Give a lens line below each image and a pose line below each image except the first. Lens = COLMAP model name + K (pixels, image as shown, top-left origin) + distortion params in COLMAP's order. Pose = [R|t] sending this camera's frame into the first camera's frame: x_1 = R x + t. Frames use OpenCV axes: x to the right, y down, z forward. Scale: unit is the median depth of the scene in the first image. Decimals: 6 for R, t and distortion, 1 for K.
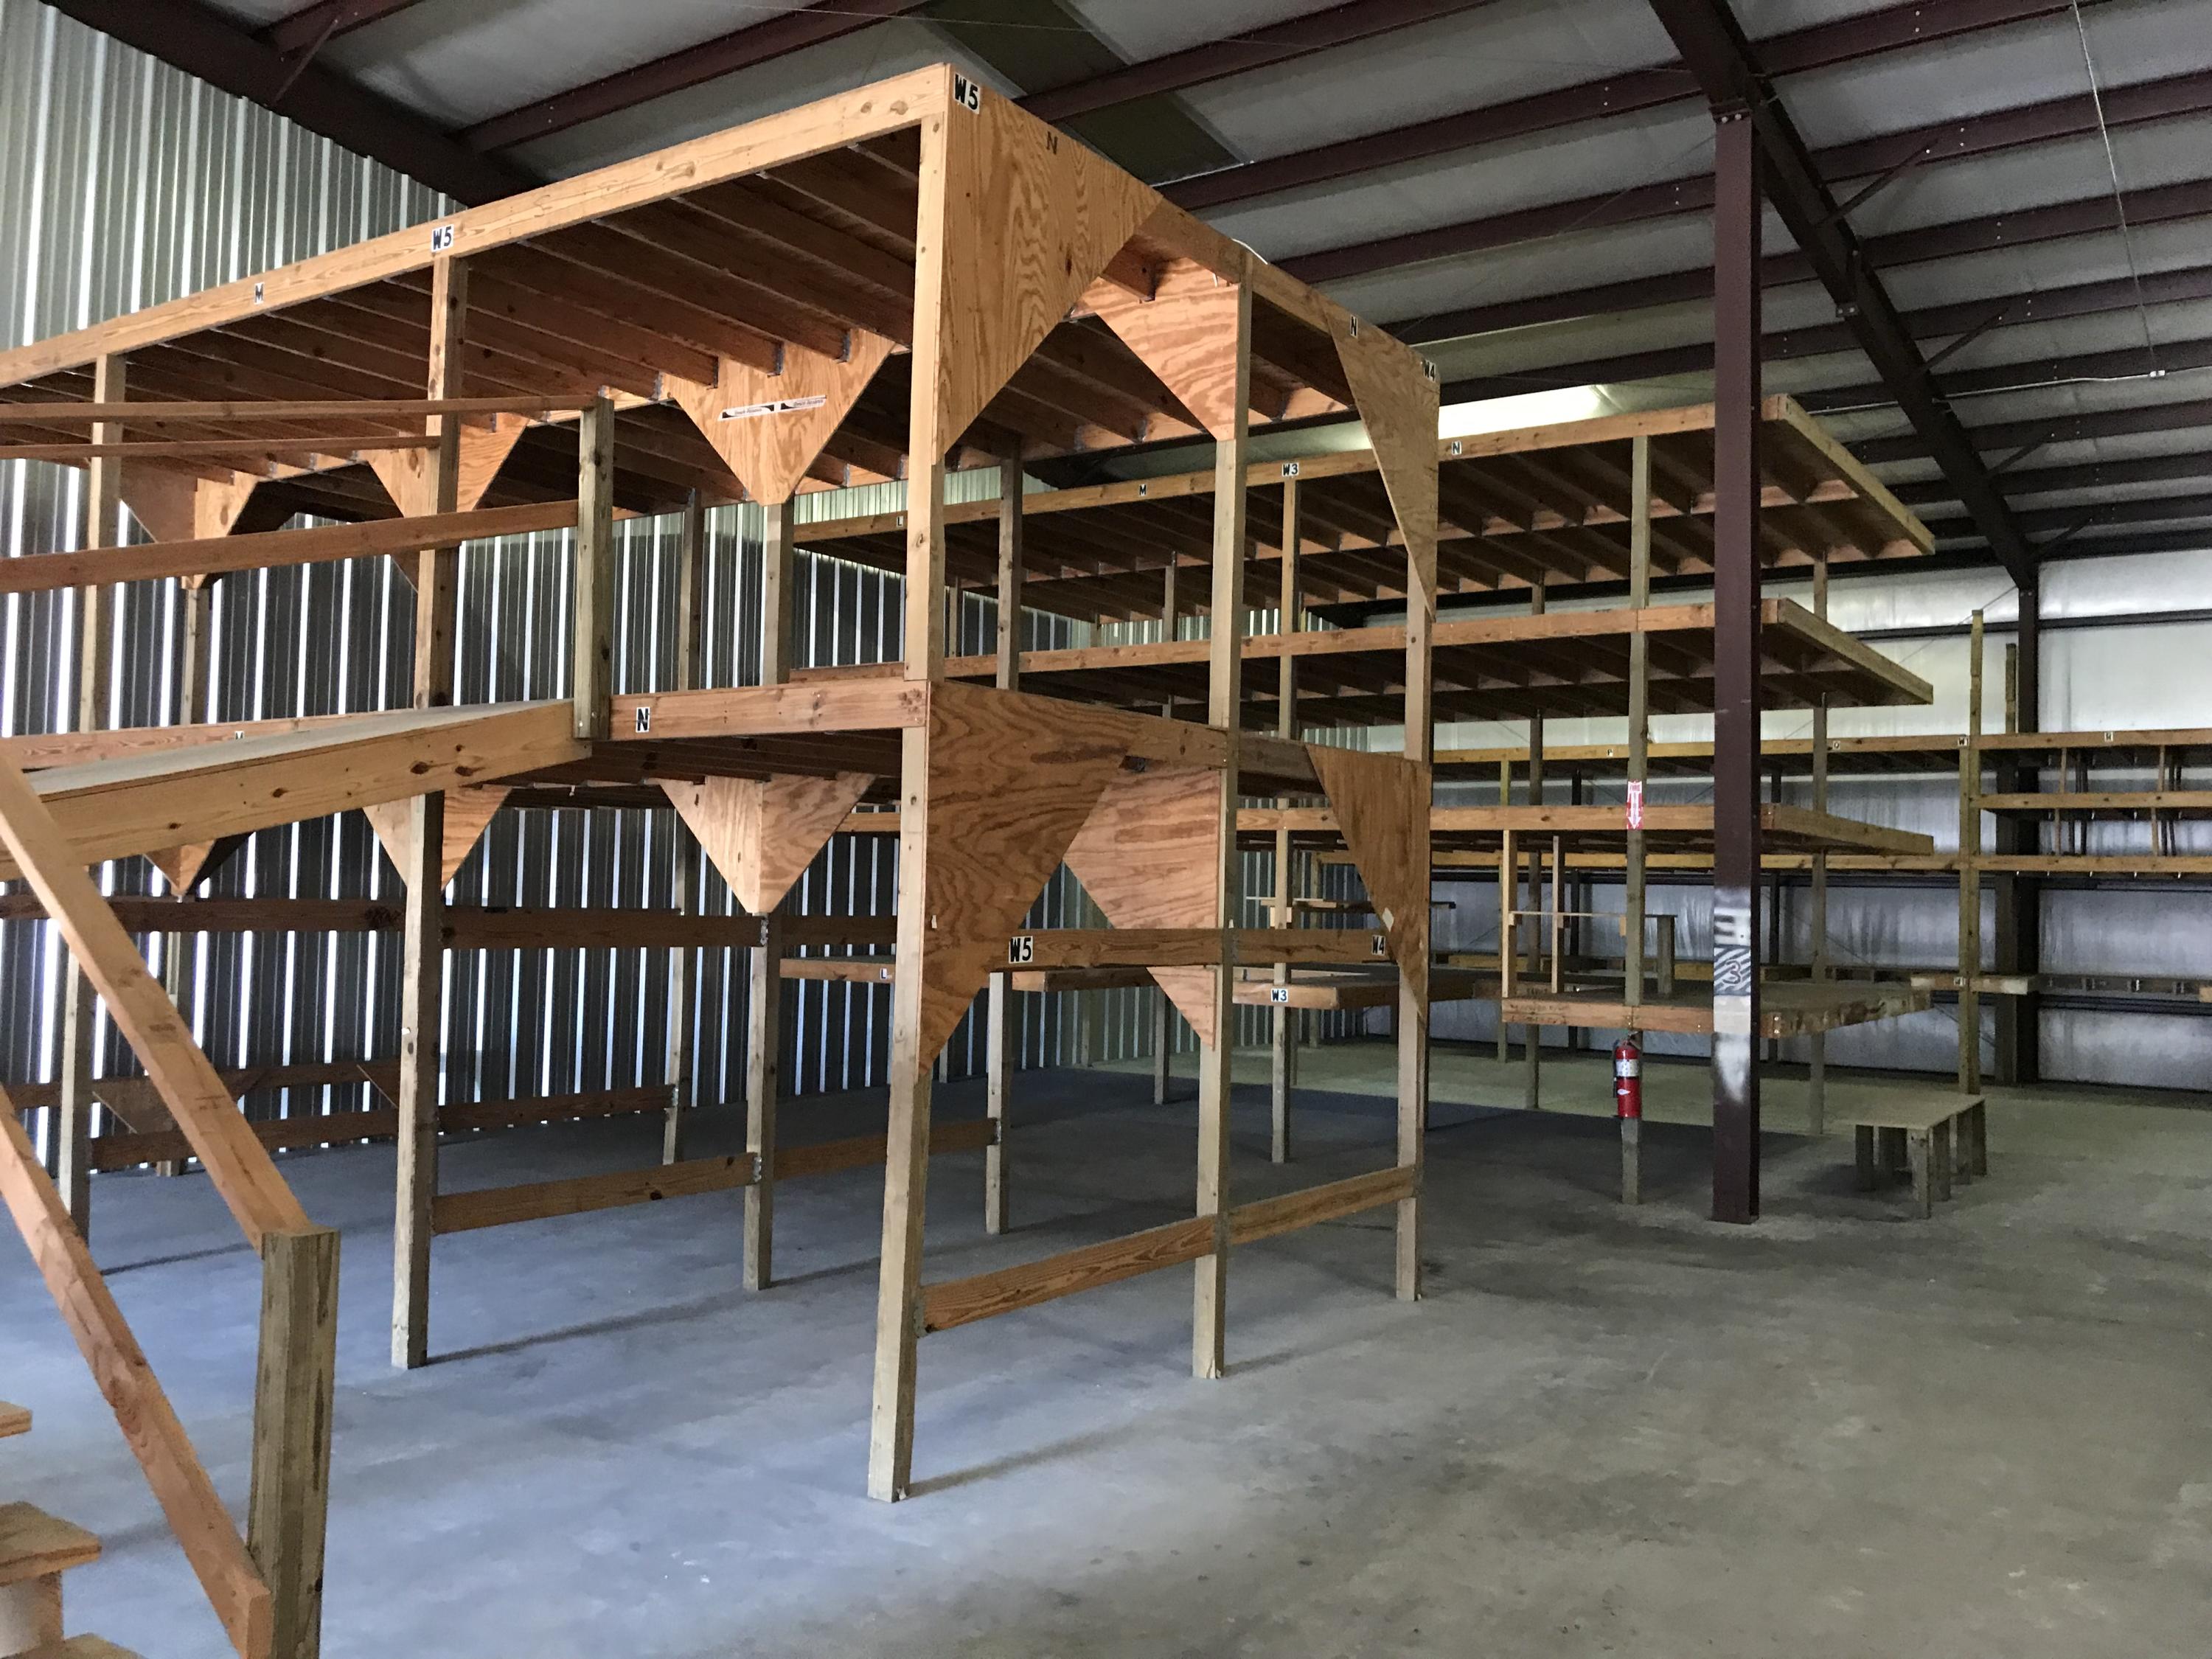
lens RADIAL K [[1803.6, 0, 1098.2], [0, 1803.6, 814.8], [0, 0, 1]] dist [0.031737, -0.033043]
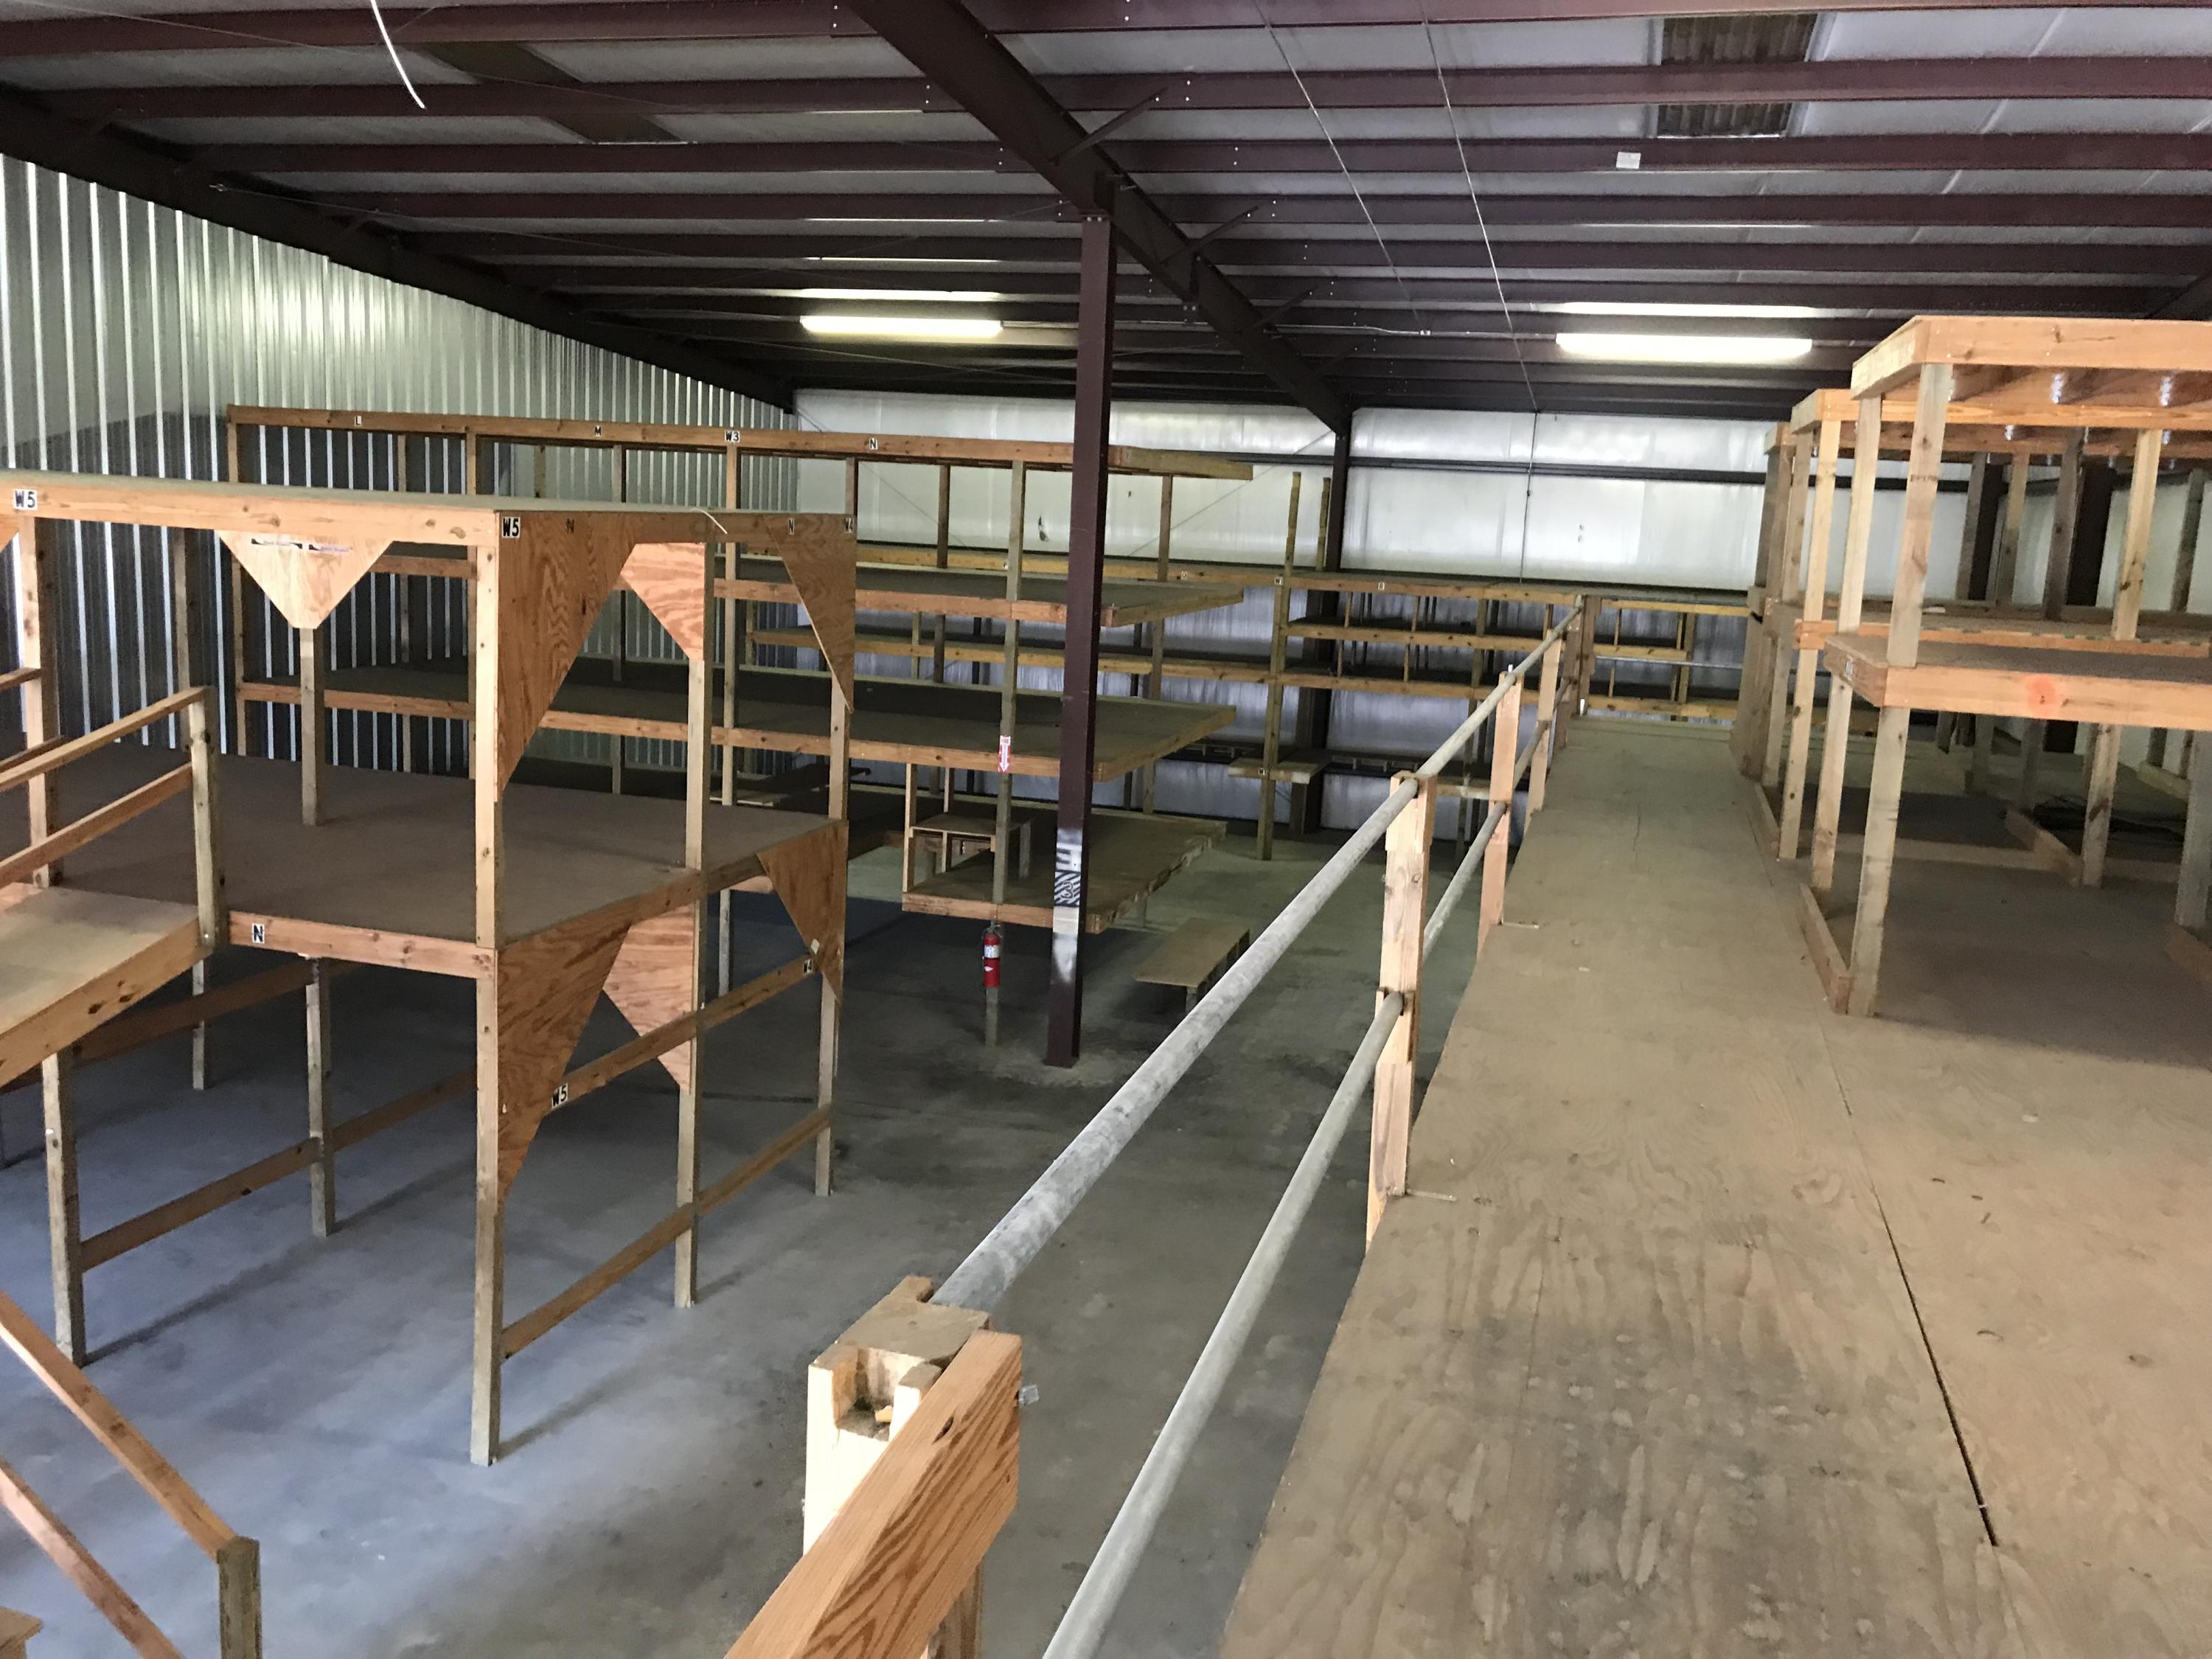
lens RADIAL K [[1803.6, 0, 1096.2], [0, 1803.6, 797.3], [0, 0, 1]] dist [0.031737, -0.033043]
pose [[0.951742, -0.024403, 0.305928, -0.060241], [-0.044401, 0.975398, 0.215935, -0.412692], [-0.303671, -0.219098, 0.927243, -0.364453]]
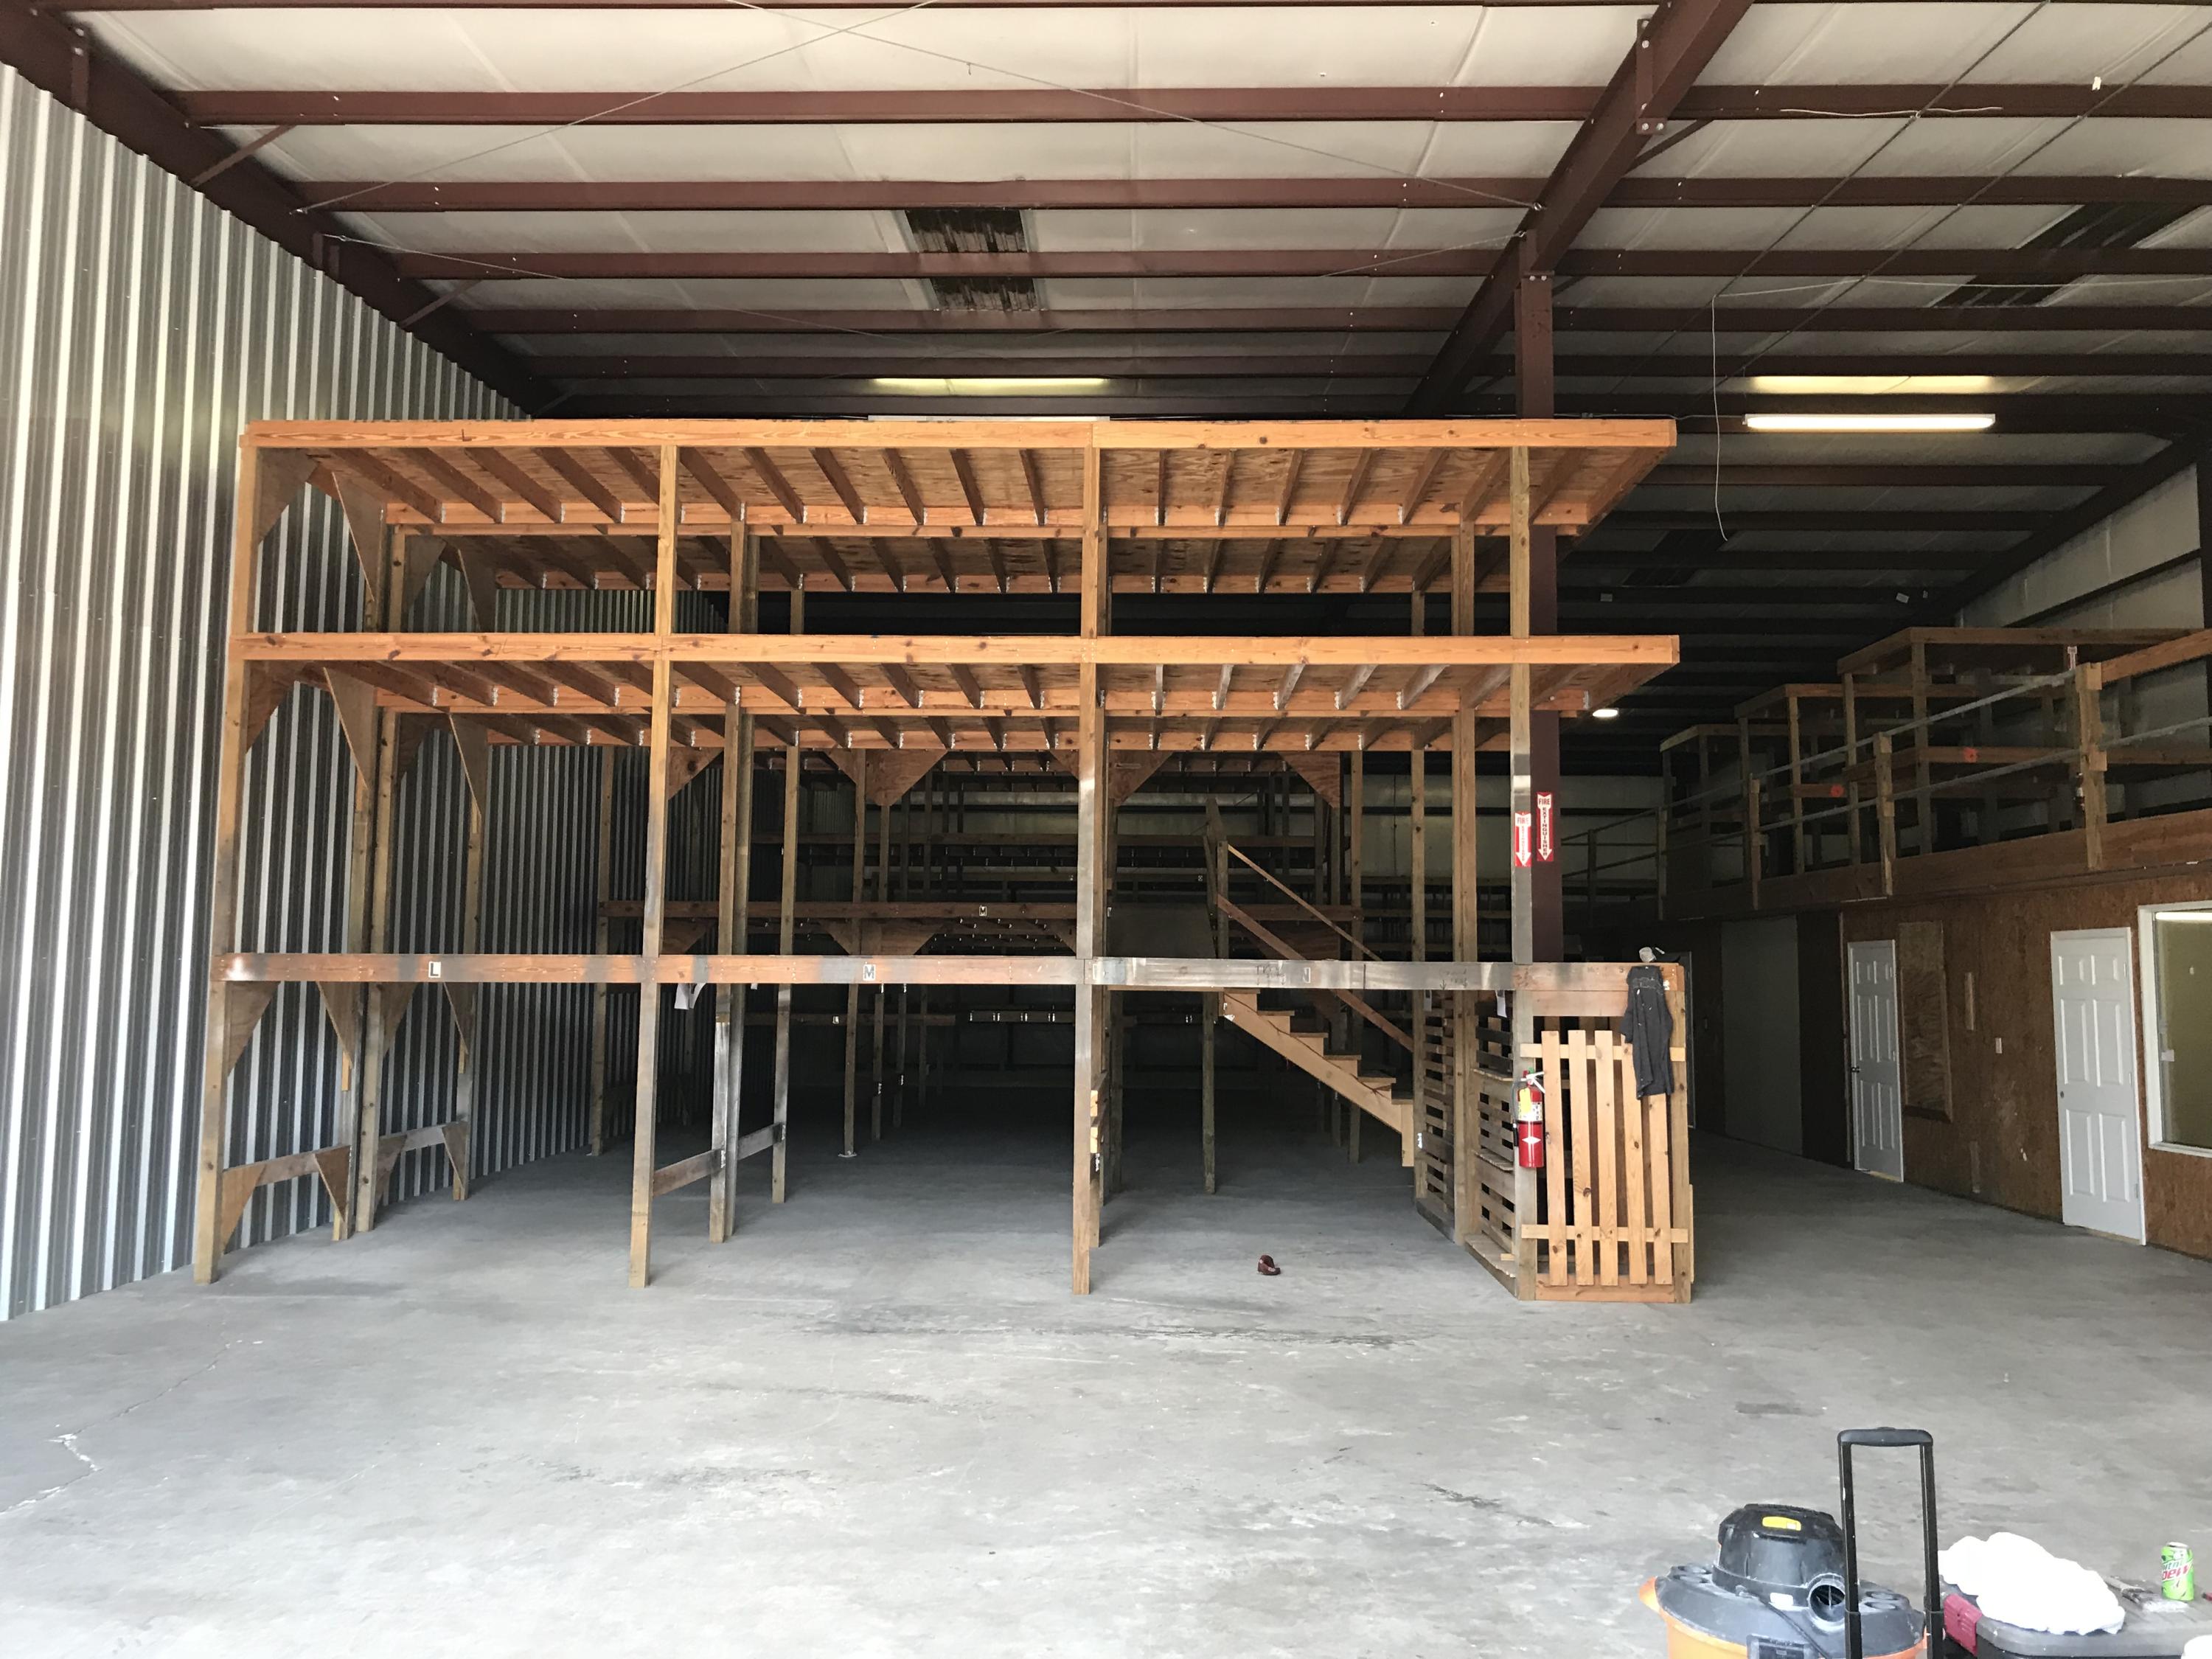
lens RADIAL K [[1803.6, 0, 1090.0], [0, 1803.6, 812.1], [0, 0, 1]] dist [0.031737, -0.033043]
pose [[0.837597, 0.036308, 0.545081, -1.763829], [-0.017372, 0.999055, -0.039854, -0.085101], [-0.546013, 0.023912, 0.837435, -1.120337]]
